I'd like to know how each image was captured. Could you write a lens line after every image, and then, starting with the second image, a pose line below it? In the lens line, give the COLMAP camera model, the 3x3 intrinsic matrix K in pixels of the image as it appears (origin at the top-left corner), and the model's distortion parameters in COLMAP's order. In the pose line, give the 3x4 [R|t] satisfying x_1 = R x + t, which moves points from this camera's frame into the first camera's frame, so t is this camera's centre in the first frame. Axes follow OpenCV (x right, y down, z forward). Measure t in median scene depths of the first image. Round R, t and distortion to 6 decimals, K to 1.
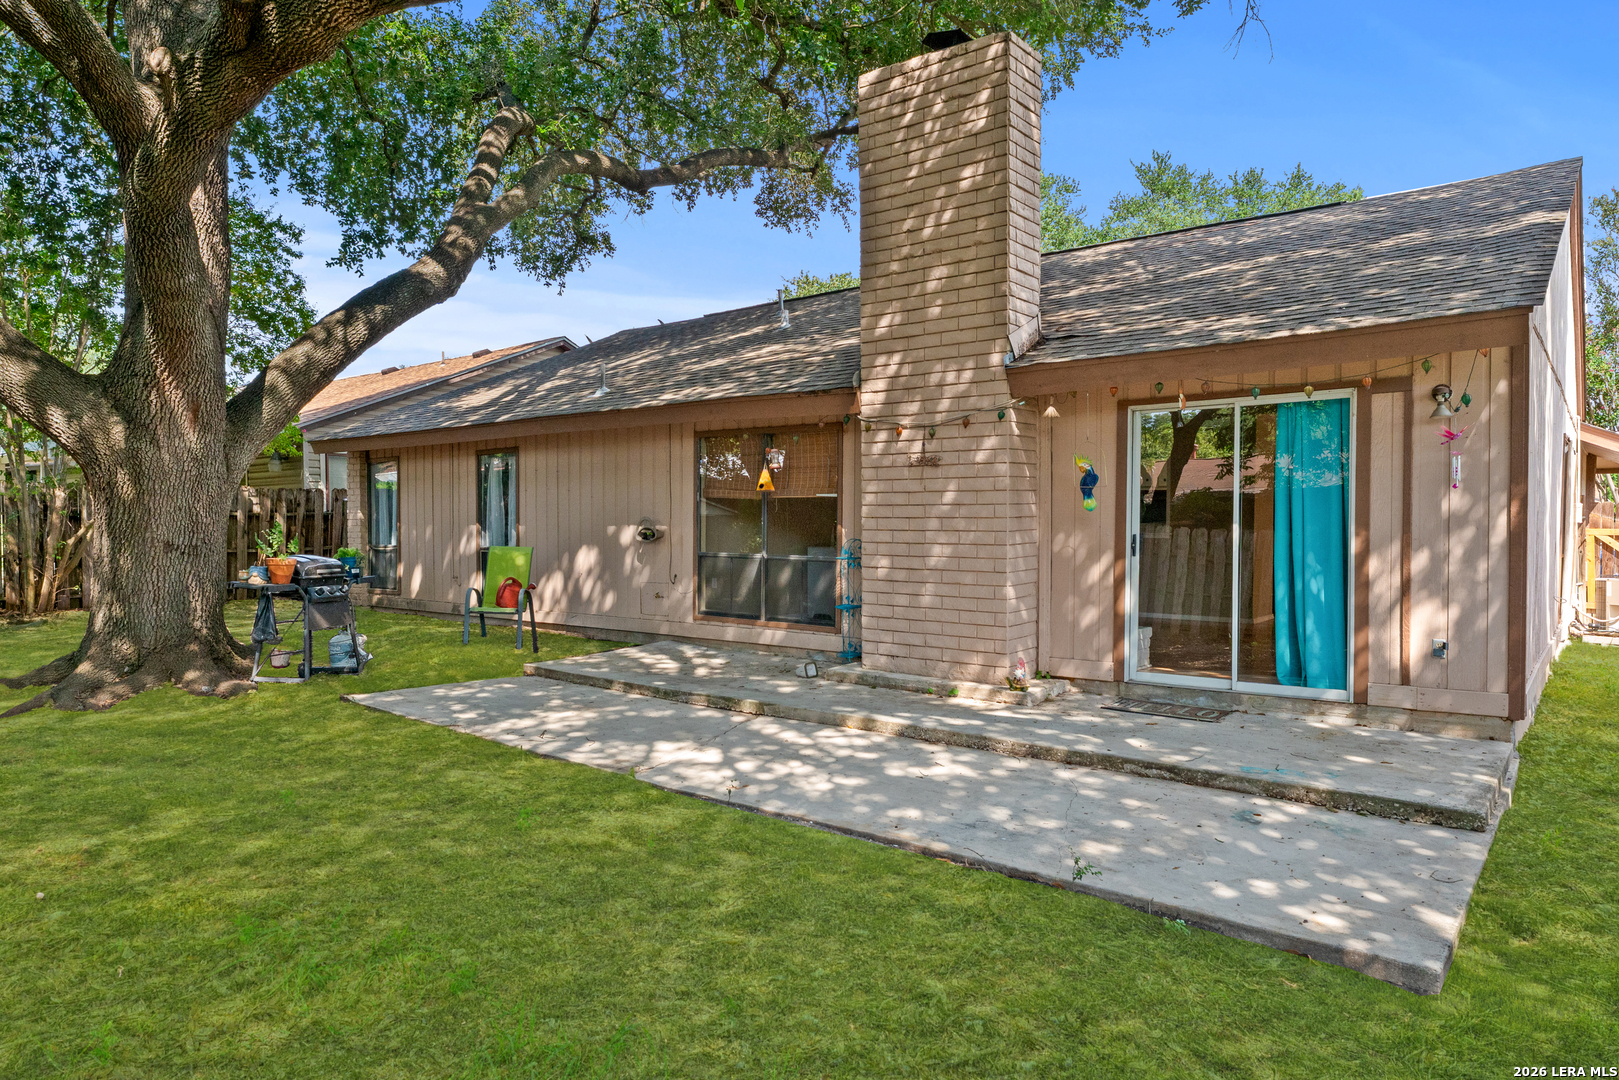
lens RADIAL K [[1013.6, 0, 798.5], [0, 1013.6, 534.8], [0, 0, 1]] dist [-0.004645, 0.004749]
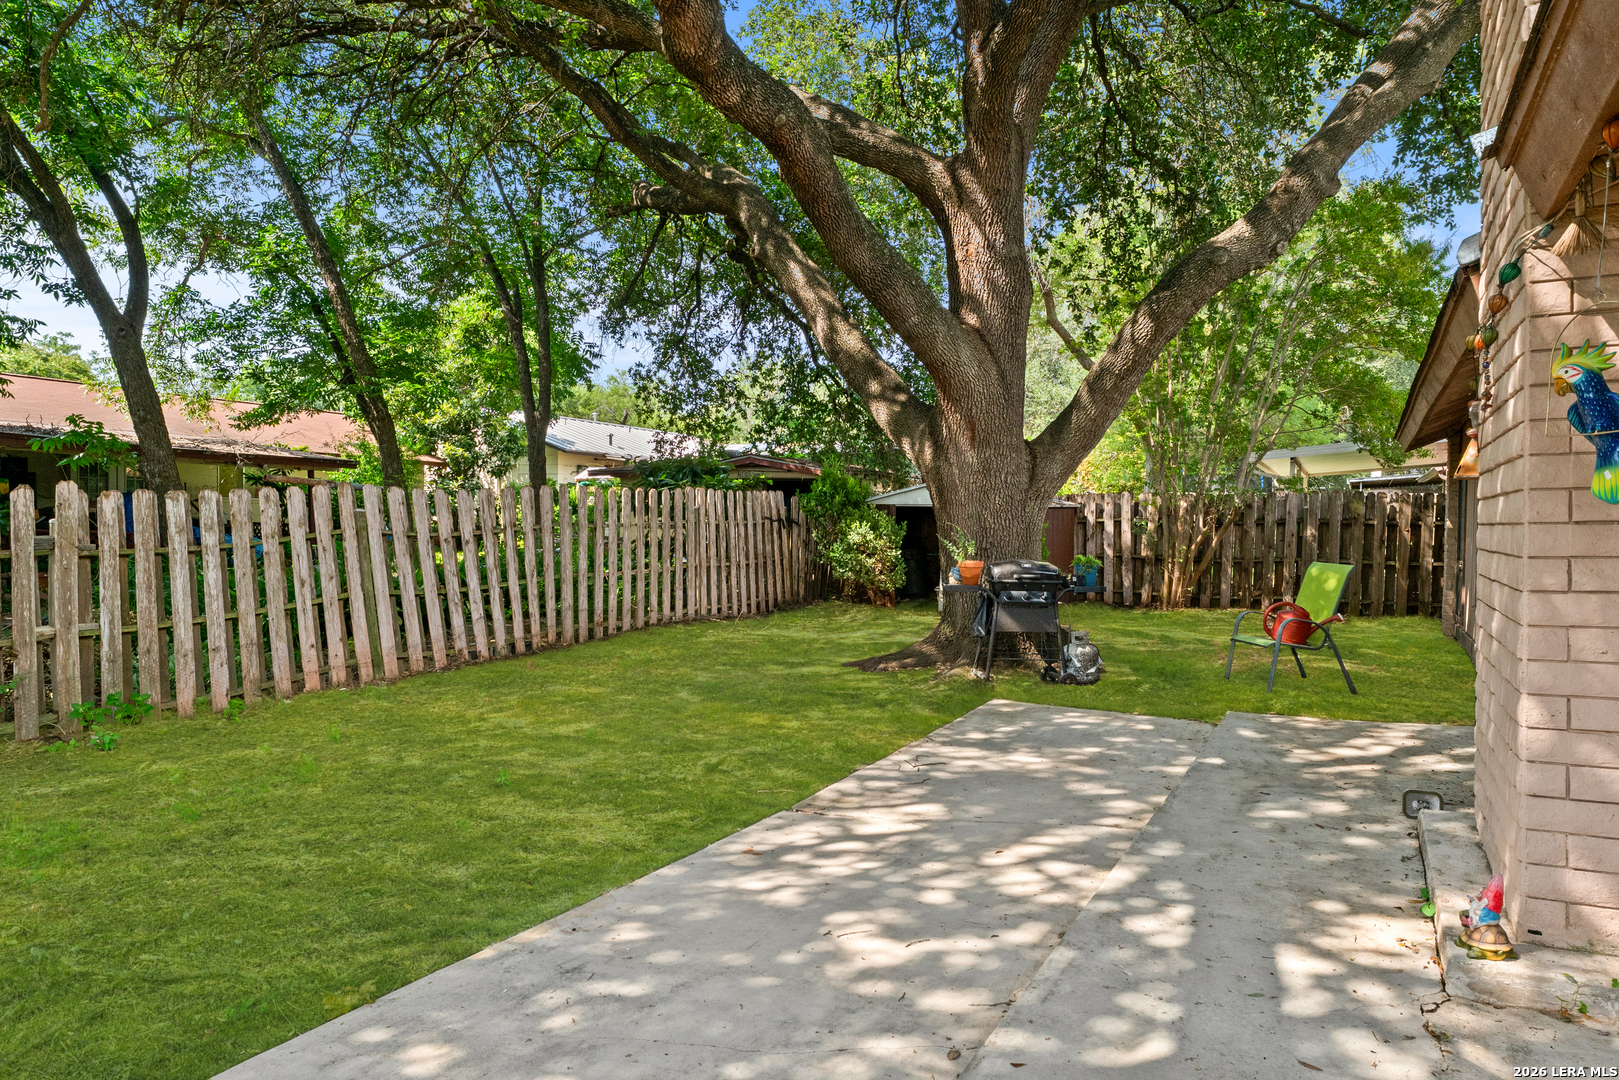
lens RADIAL K [[1013.6, 0, 798.2], [0, 1013.6, 544.1], [0, 0, 1]] dist [-0.004645, 0.004749]
pose [[0.219857, 0.032654, -0.974985, 0.751608], [-0.031461, 0.999157, 0.026369, -0.026340], [0.975025, 0.024877, 0.220699, 0.849806]]
